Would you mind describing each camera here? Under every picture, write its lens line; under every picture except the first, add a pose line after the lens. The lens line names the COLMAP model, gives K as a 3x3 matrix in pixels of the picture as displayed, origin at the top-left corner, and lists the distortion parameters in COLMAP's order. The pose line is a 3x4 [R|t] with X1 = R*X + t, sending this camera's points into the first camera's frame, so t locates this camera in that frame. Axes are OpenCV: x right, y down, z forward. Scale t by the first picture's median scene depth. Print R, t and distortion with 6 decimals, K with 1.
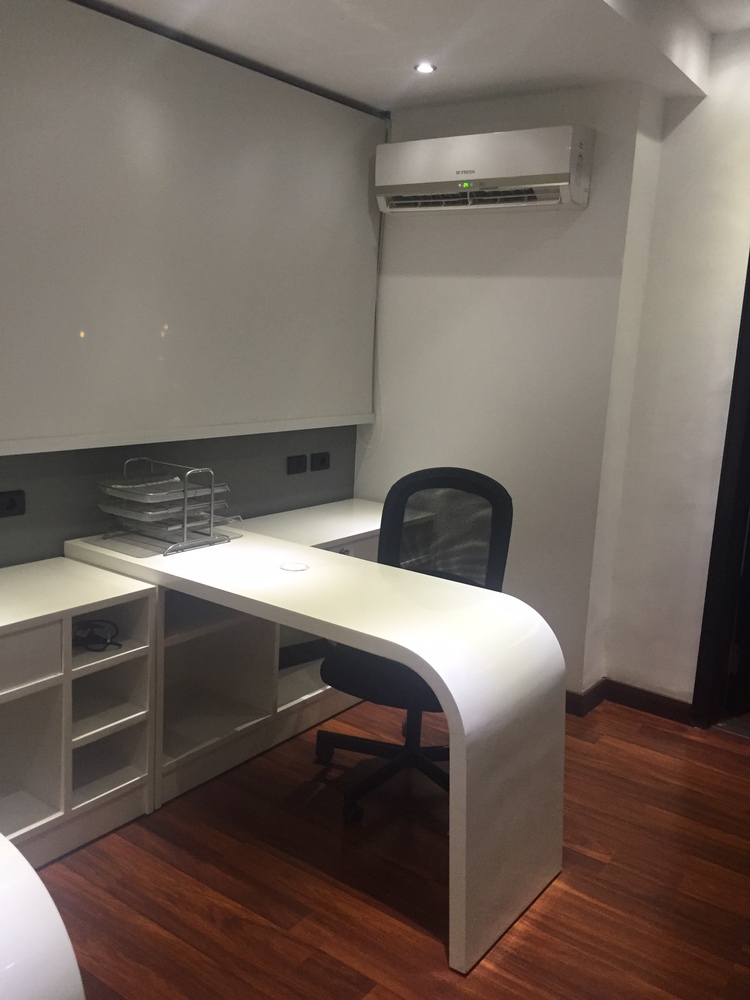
lens RADIAL K [[860.5, 0, 379.1], [0, 860.5, 500.4], [0, 0, 1]] dist [0.067639, -0.097615]
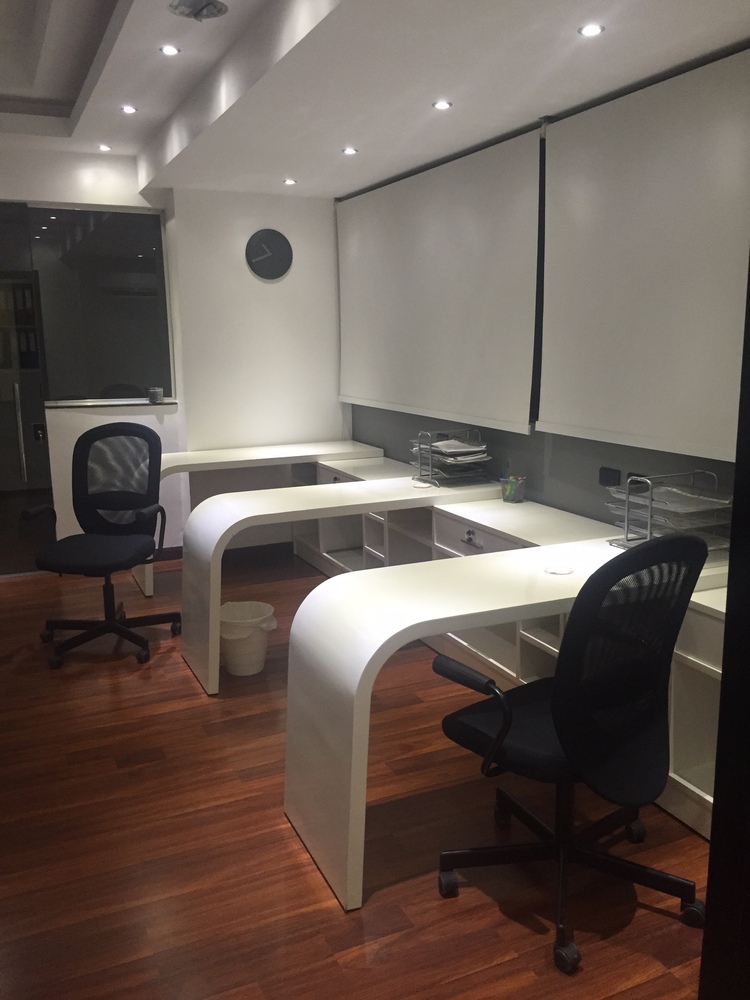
lens RADIAL K [[860.5, 0, 384.2], [0, 860.5, 504.8], [0, 0, 1]] dist [0.067639, -0.097615]
pose [[-0.487454, 0.121969, -0.864588, 0.757239], [-0.184350, 0.953497, 0.238449, -0.175977], [0.853466, 0.275620, -0.442301, 1.066706]]
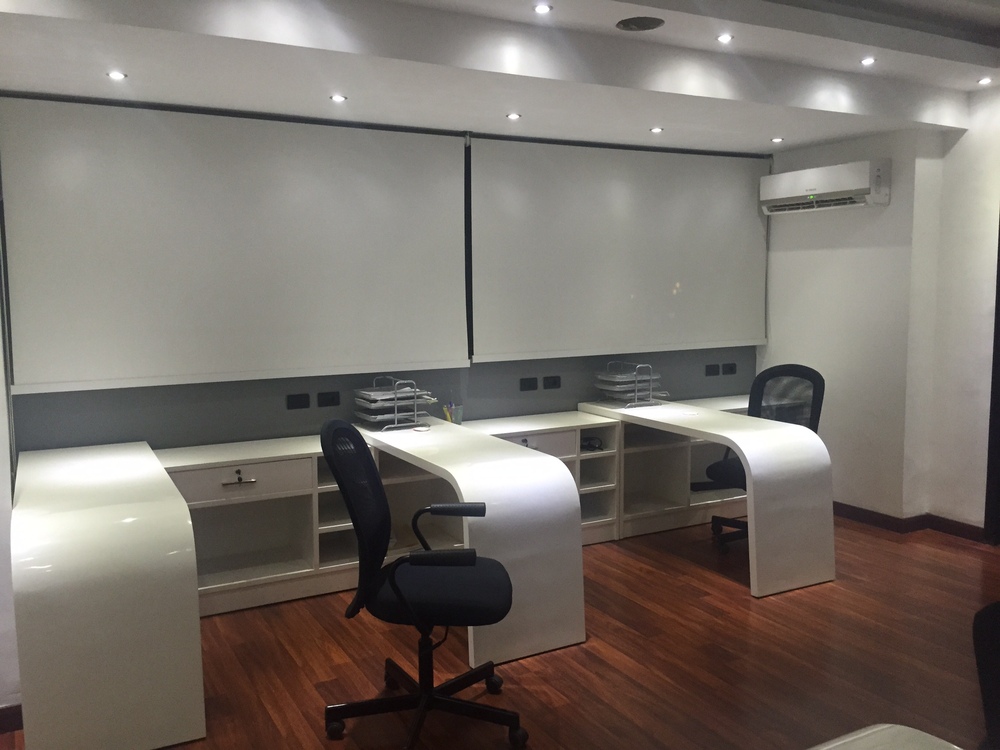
lens RADIAL K [[860.5, 0, 503.6], [0, 860.5, 374.4], [0, 0, 1]] dist [0.067639, -0.097615]
pose [[0.904637, -0.014077, -0.425951, 0.289750], [-0.025186, 0.995942, -0.086406, 0.139936], [0.425439, 0.088894, 0.900611, -0.765207]]
